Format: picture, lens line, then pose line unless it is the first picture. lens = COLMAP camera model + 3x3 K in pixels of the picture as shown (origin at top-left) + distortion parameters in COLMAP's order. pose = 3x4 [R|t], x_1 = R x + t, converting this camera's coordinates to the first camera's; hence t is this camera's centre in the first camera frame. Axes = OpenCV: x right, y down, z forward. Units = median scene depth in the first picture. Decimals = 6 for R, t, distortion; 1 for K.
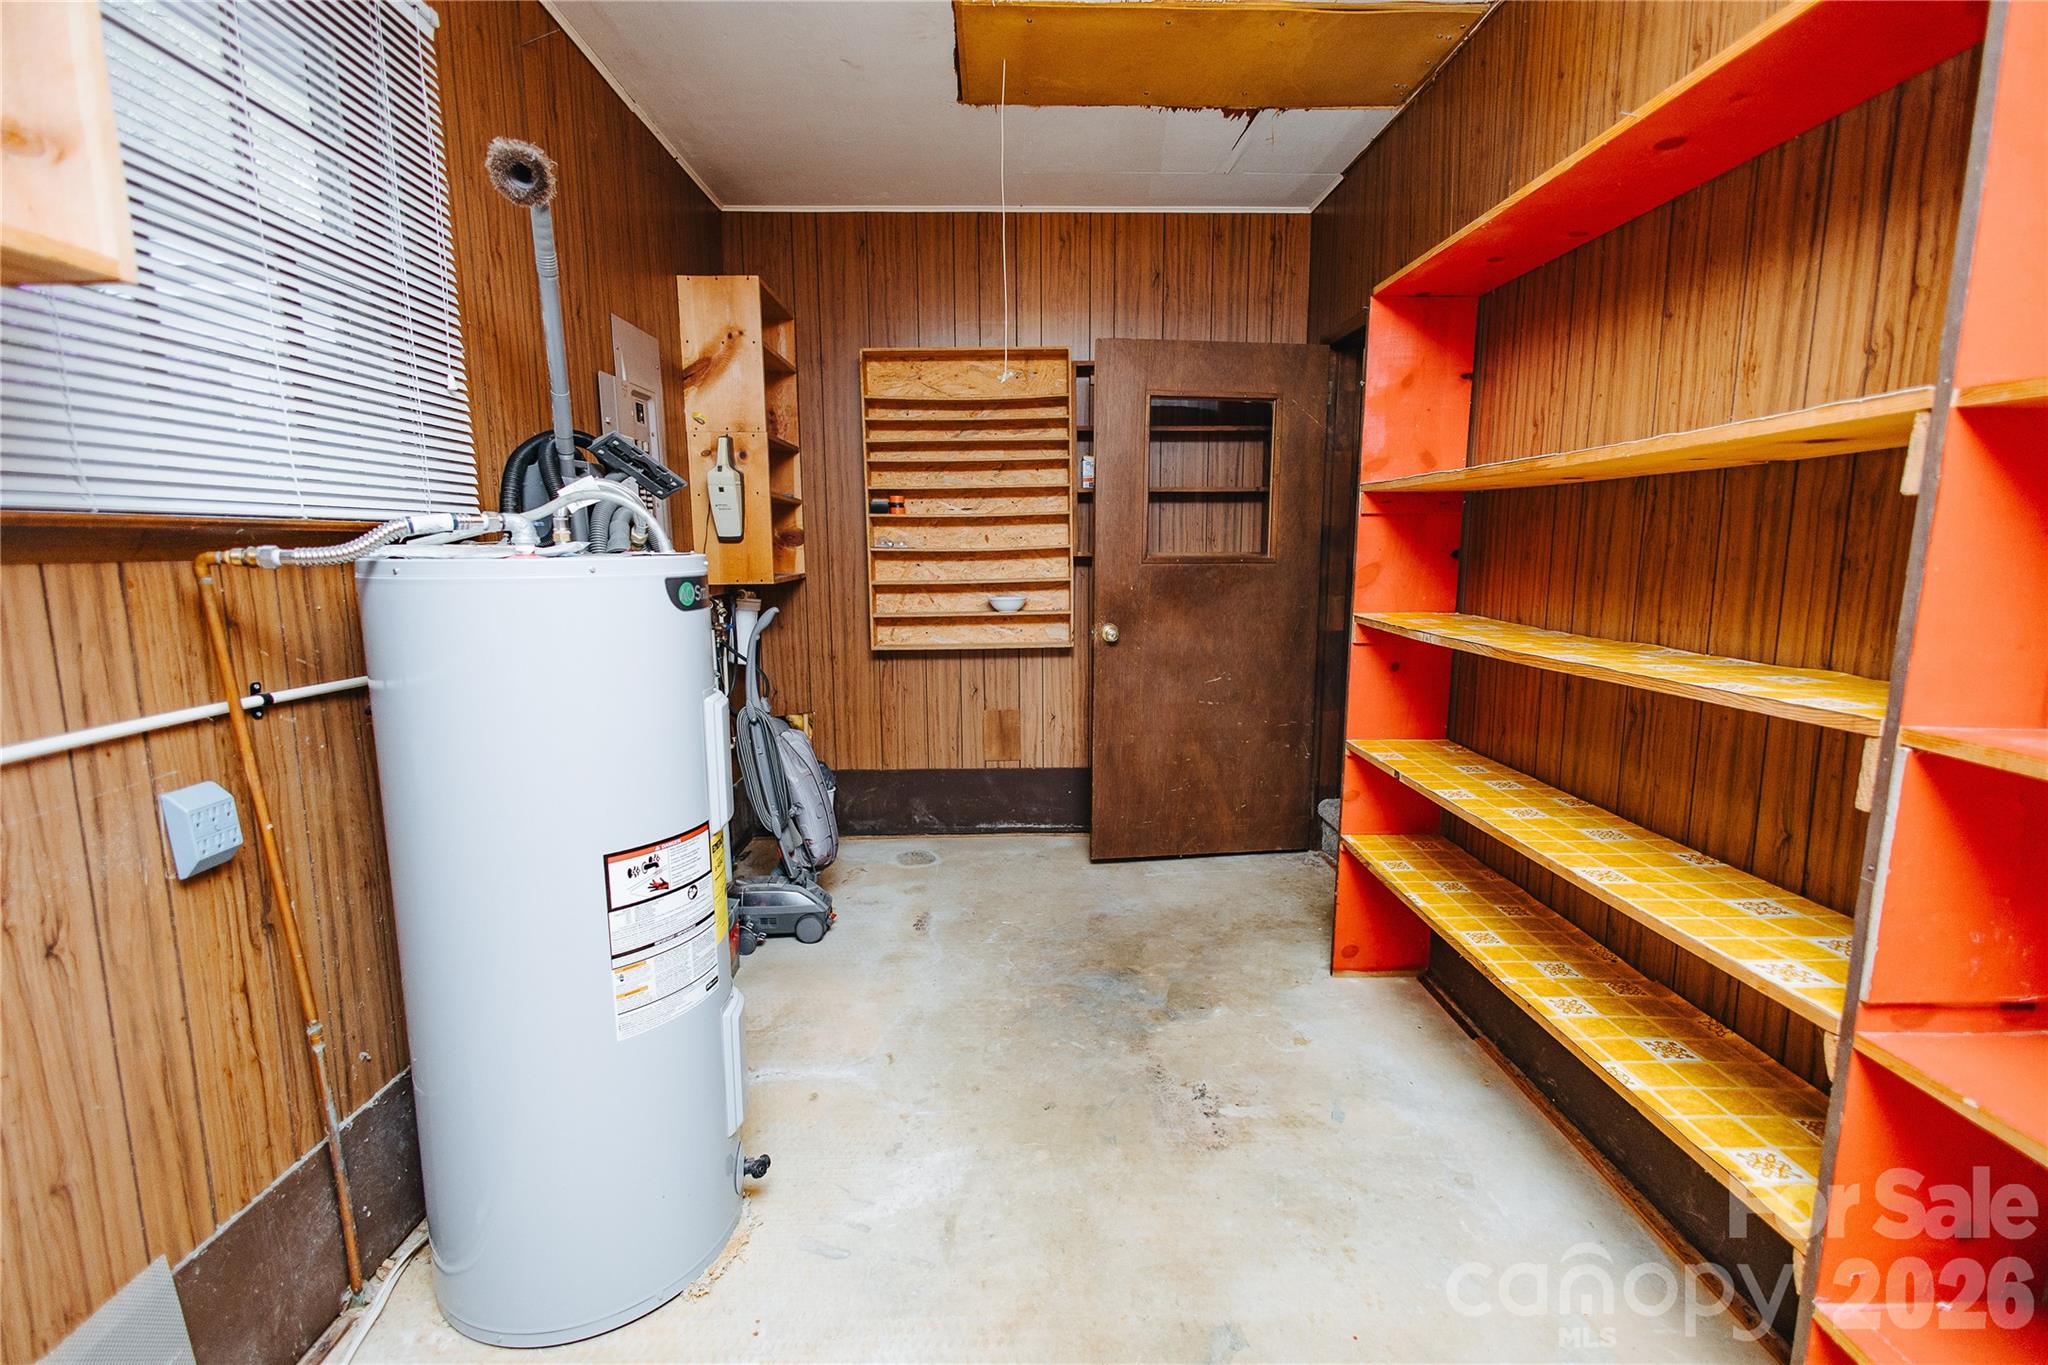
lens RADIAL K [[939.1, 0, 1024.0], [0, 939.1, 682.5], [0, 0, 1]] dist [0.017688, -0.004829]
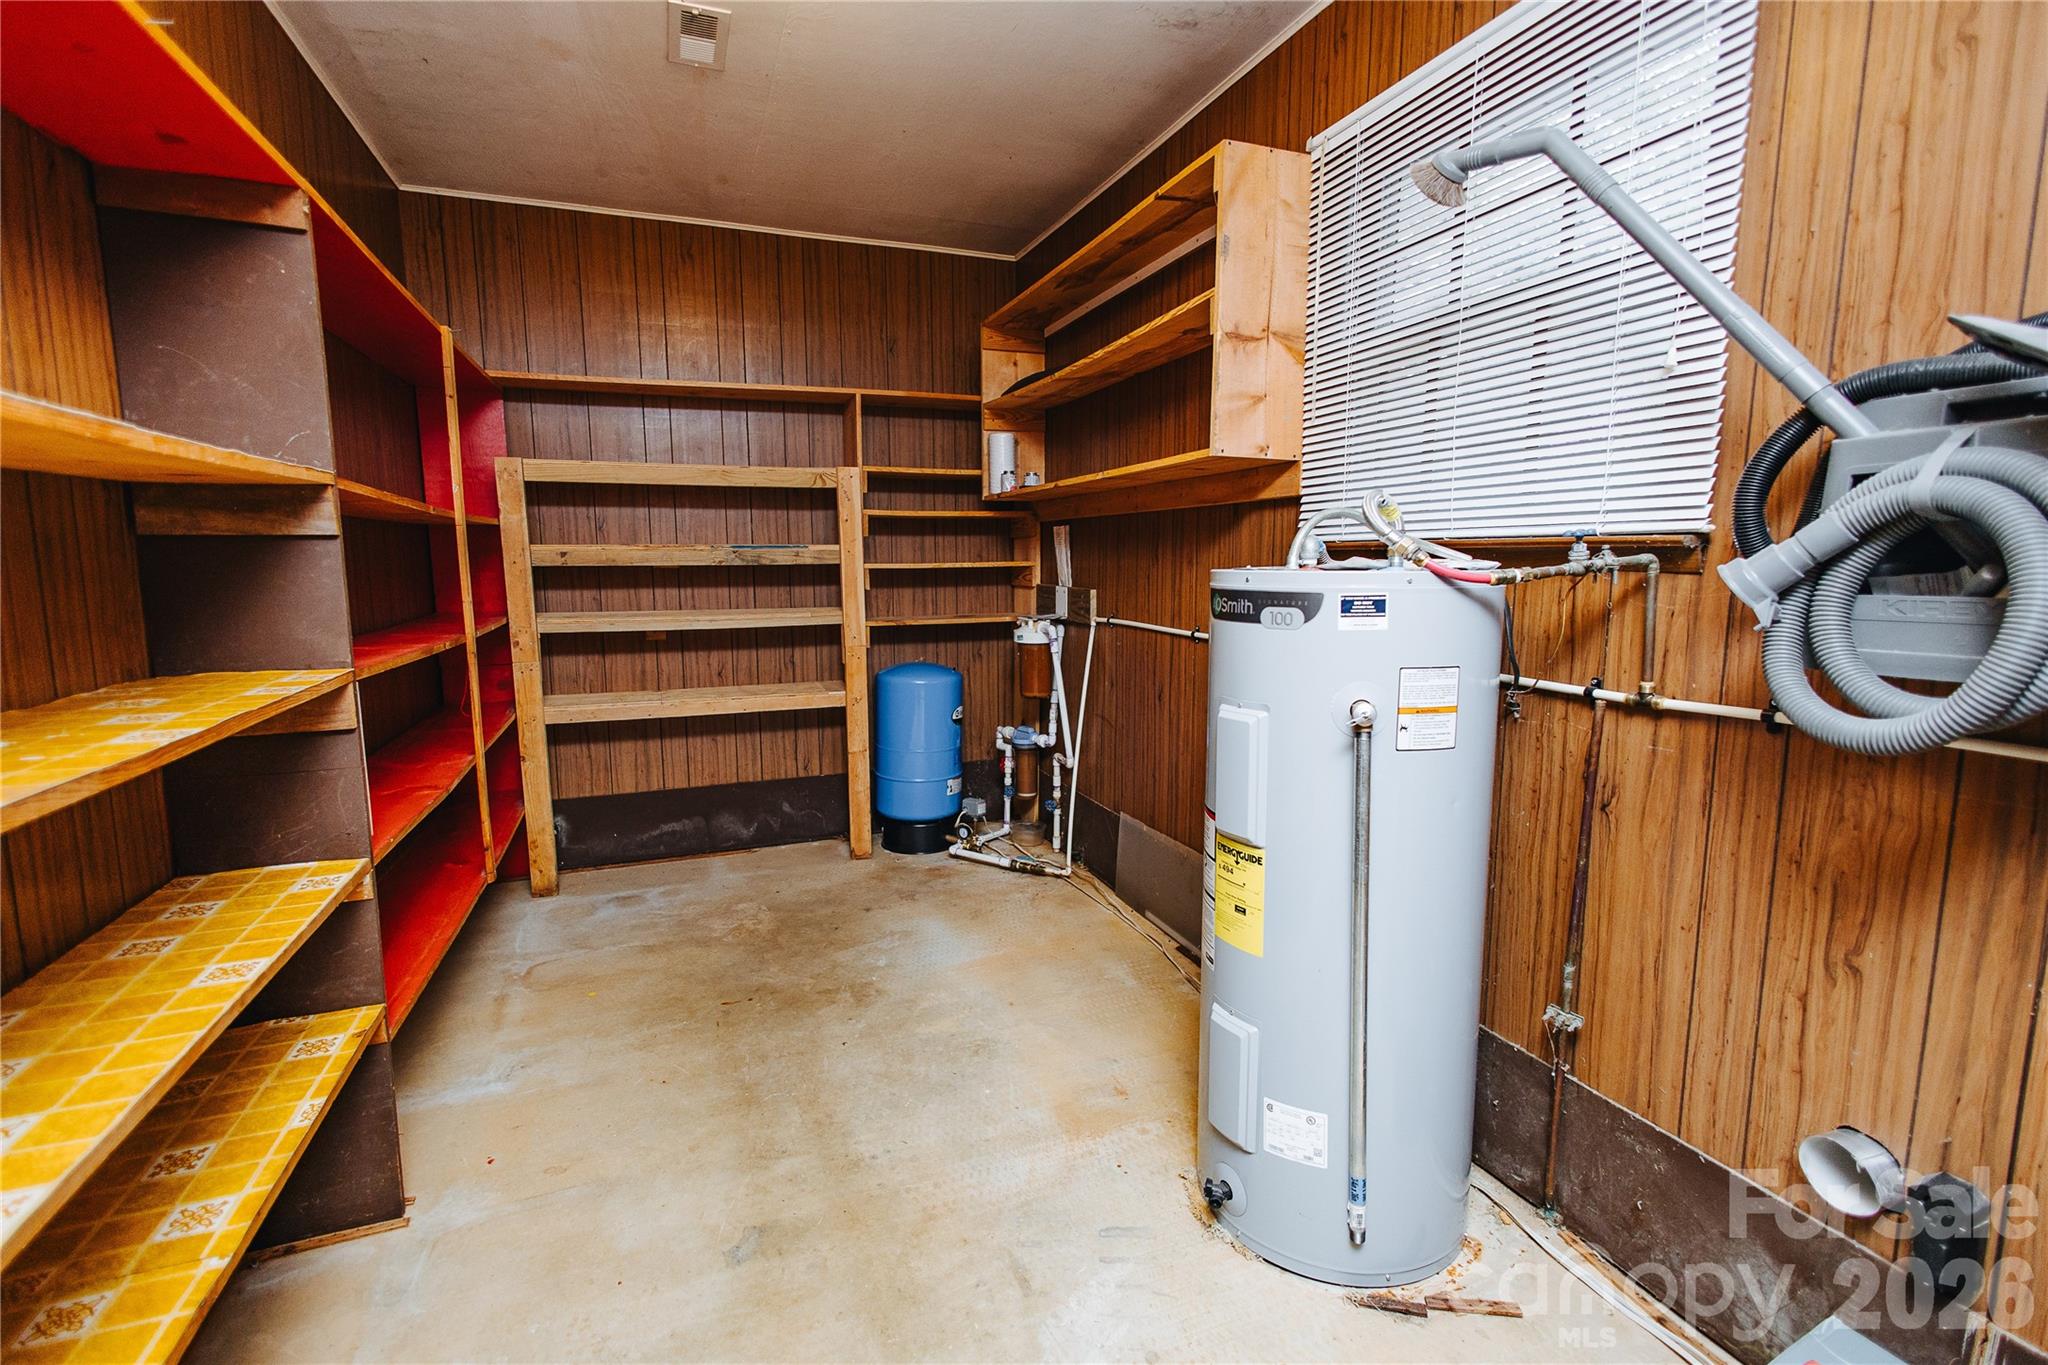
lens RADIAL K [[939.1, 0, 1024.0], [0, 939.1, 682.5], [0, 0, 1]] dist [0.017688, -0.004829]
pose [[-0.943545, 0.051001, -0.327294, 0.221710], [-0.042016, 0.961668, 0.270978, -0.284074], [0.328568, 0.269432, -0.905234, 1.883513]]
